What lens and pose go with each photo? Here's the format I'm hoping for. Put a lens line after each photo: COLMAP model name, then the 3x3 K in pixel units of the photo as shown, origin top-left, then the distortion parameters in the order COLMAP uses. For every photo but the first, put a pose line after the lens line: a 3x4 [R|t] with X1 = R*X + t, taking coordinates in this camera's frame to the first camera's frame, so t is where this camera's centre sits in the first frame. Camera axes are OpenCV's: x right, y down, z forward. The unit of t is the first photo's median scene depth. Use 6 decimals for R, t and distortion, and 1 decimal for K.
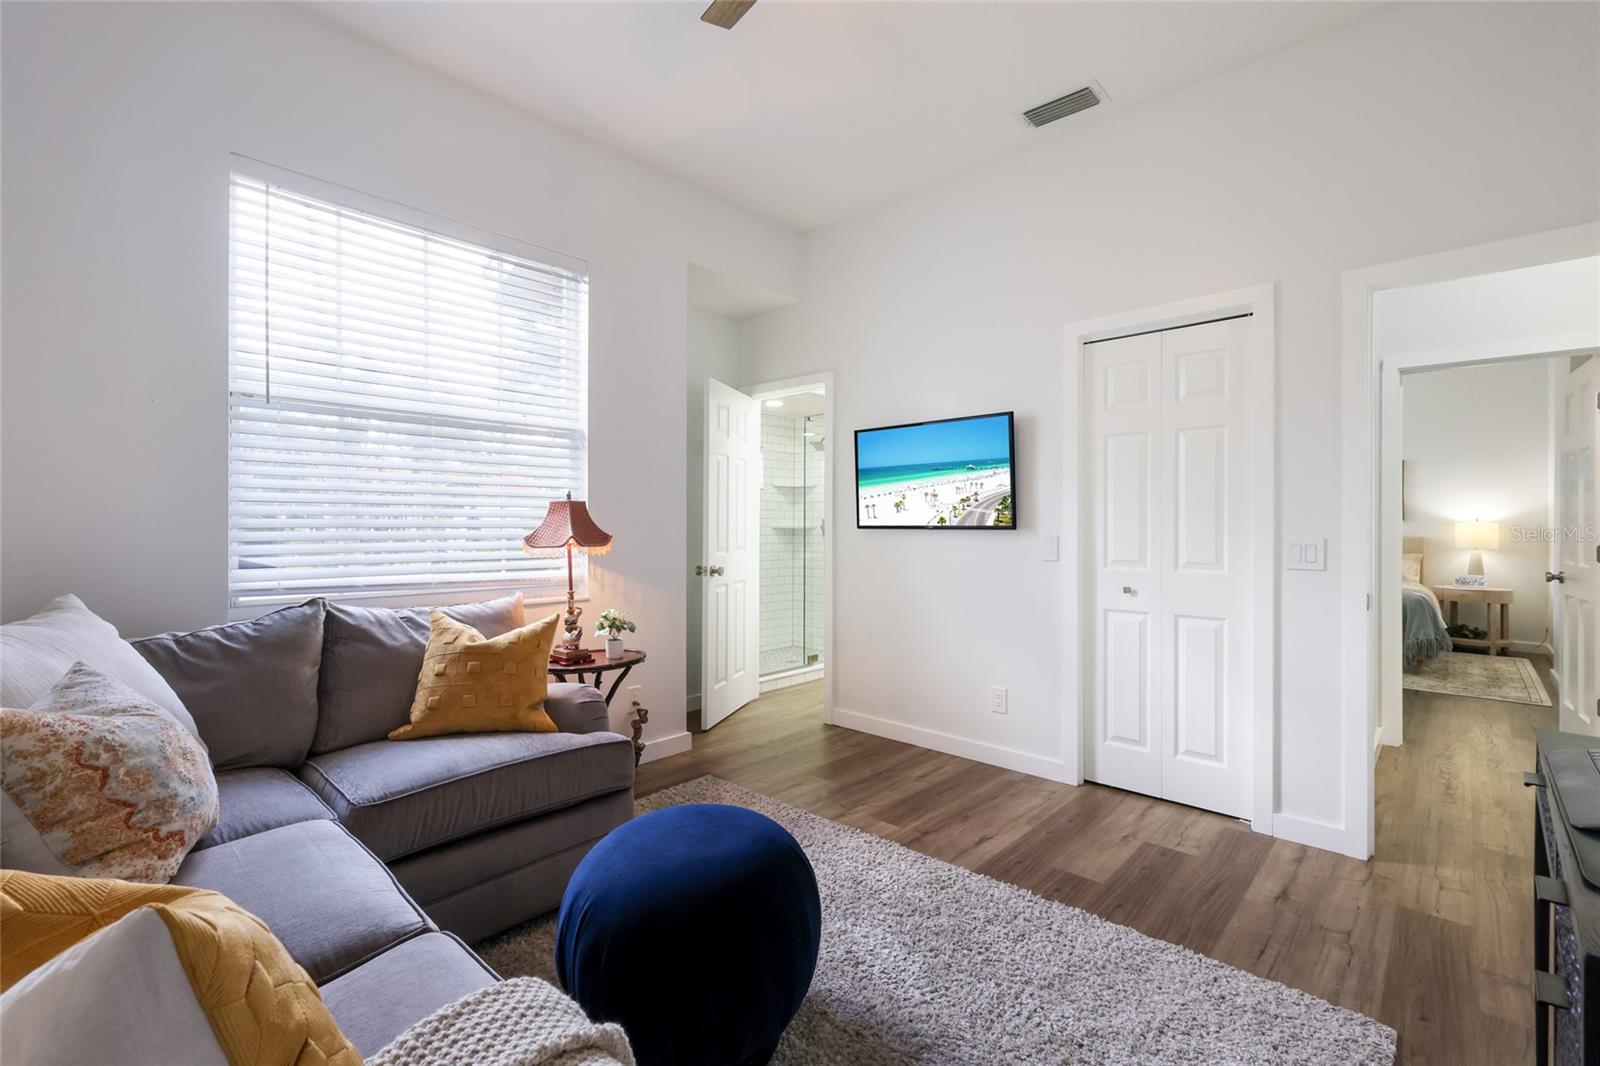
lens RADIAL K [[701.9, 0, 803.4], [0, 701.9, 524.3], [0, 0, 1]] dist [0.001276, 0.000157]
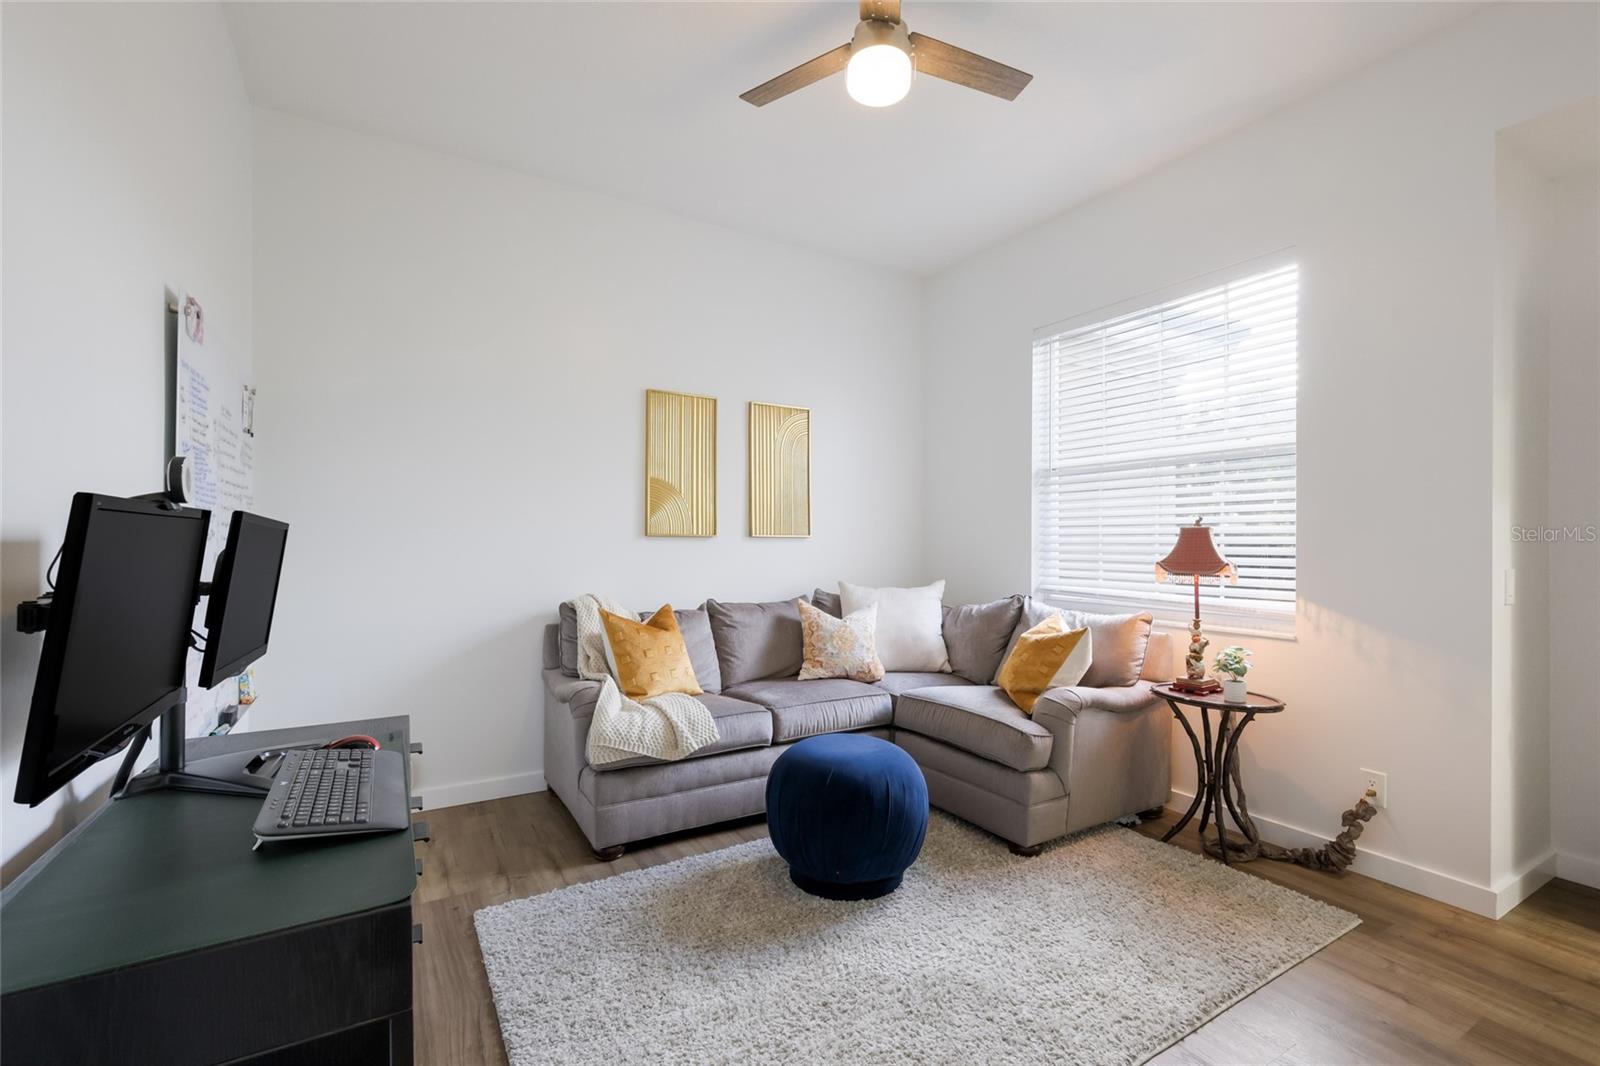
lens RADIAL K [[690.4, 0, 796.7], [0, 690.4, 539.3], [0, 0, 1]] dist [0.001518, 0.000031]
pose [[-0.276945, -0.020168, -0.960674, 0.741598], [-0.008023, 0.999793, -0.018677, 0.006249], [0.960852, 0.002535, -0.277049, 0.726852]]
